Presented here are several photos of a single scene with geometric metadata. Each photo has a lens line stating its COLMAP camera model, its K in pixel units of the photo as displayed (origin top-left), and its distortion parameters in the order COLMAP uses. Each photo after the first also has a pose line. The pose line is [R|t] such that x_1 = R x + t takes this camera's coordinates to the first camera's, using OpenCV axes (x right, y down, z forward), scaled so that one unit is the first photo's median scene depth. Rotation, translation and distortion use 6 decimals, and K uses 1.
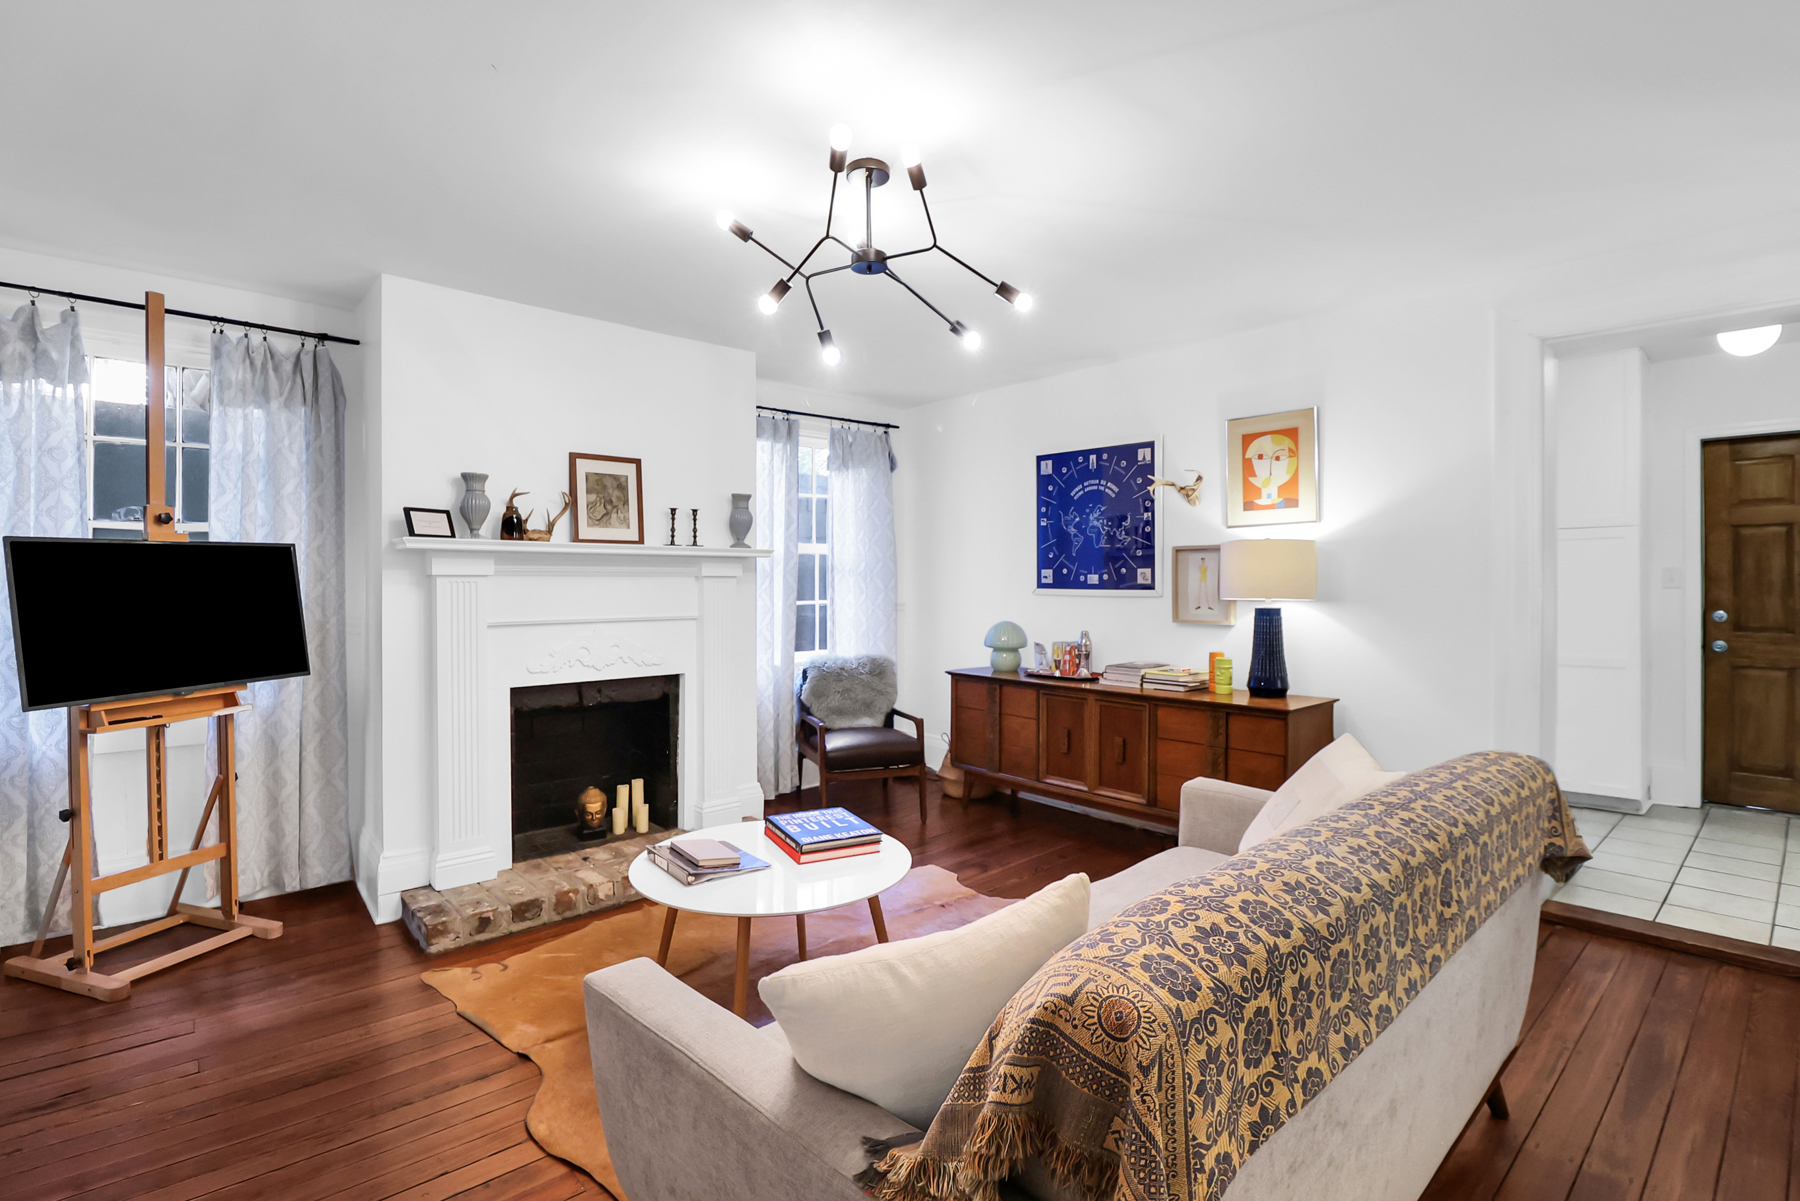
lens RADIAL K [[847.6, 0, 892.0], [0, 847.6, 588.3], [0, 0, 1]] dist [-0.006386, -0.009332]
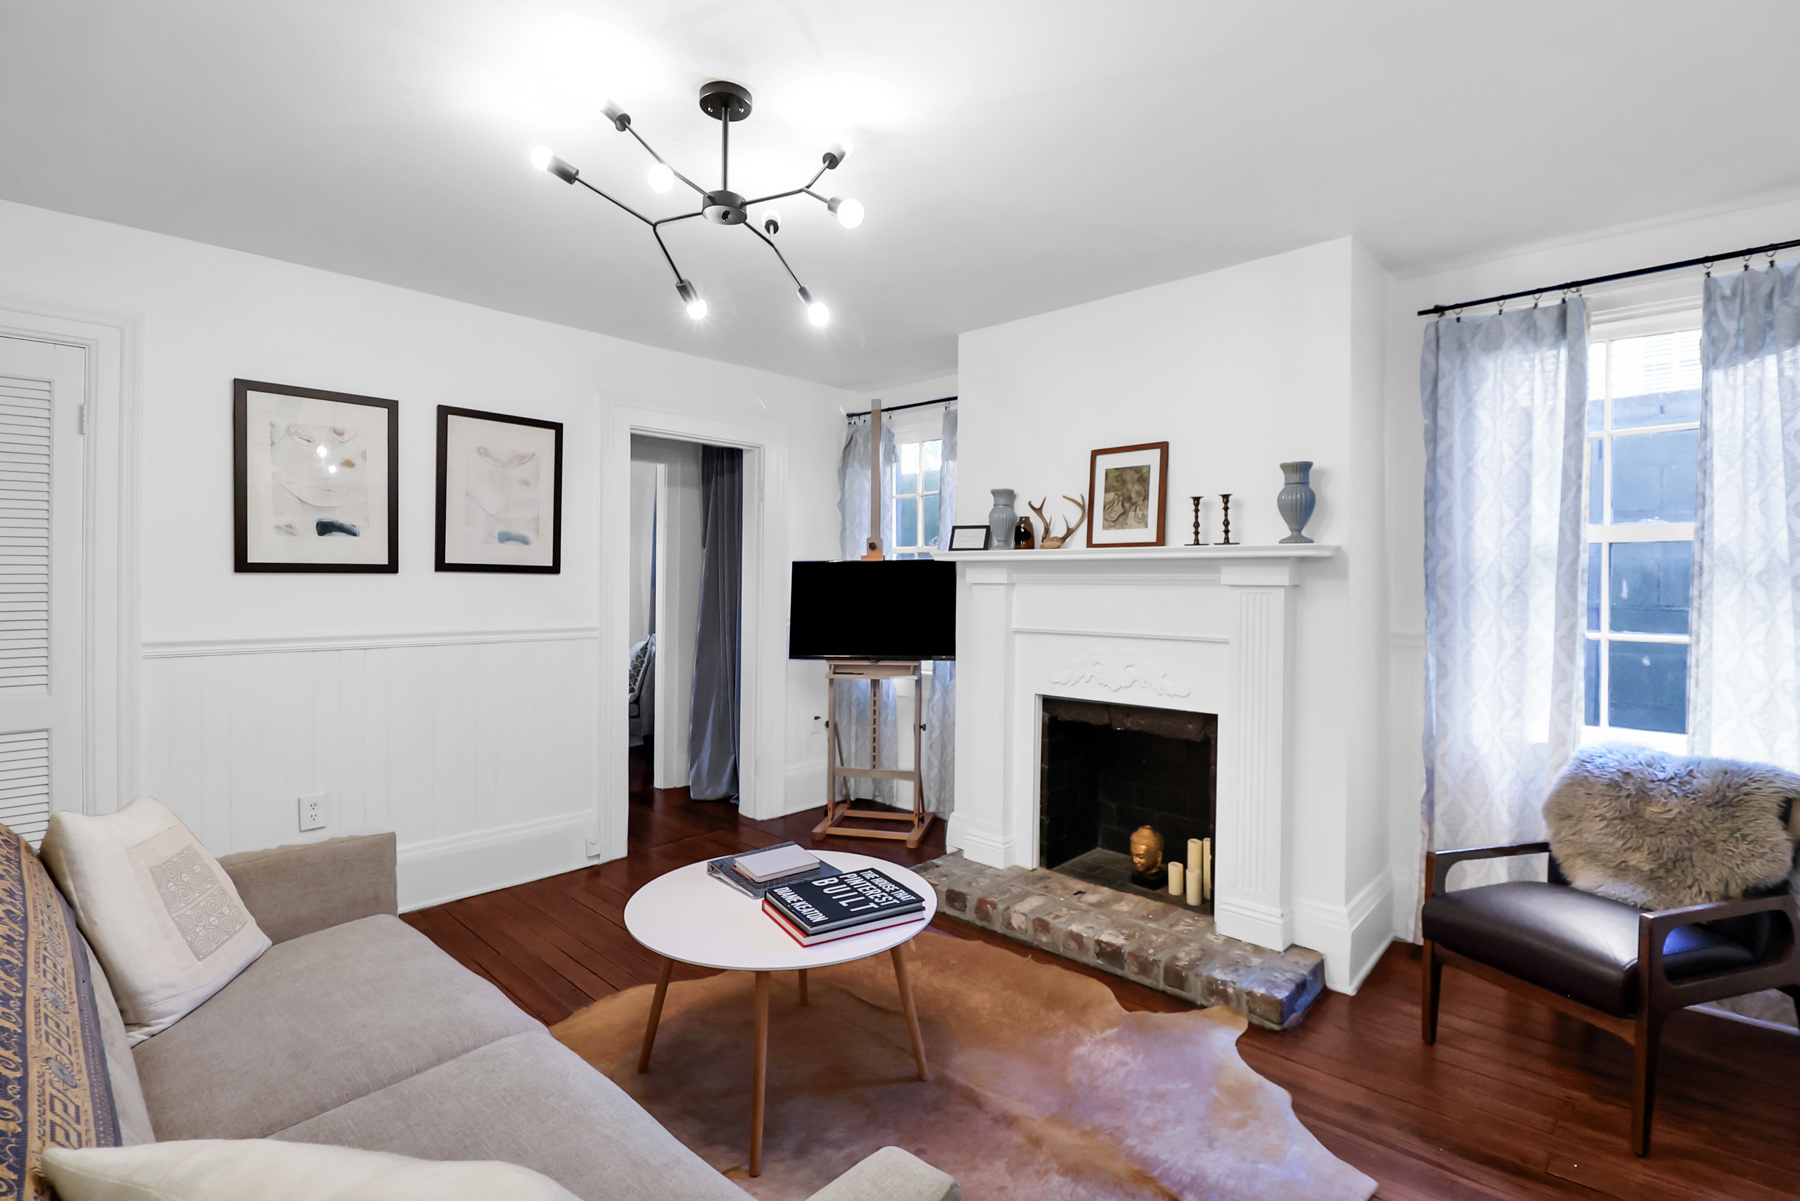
lens RADIAL K [[847.6, 0, 890.1], [0, 847.6, 585.8], [0, 0, 1]] dist [-0.006386, -0.009332]
pose [[0.076735, 0.005389, -0.997037, 0.488428], [-0.015918, 0.999865, 0.004180, -0.012191], [0.996924, 0.015550, 0.076811, 0.658606]]
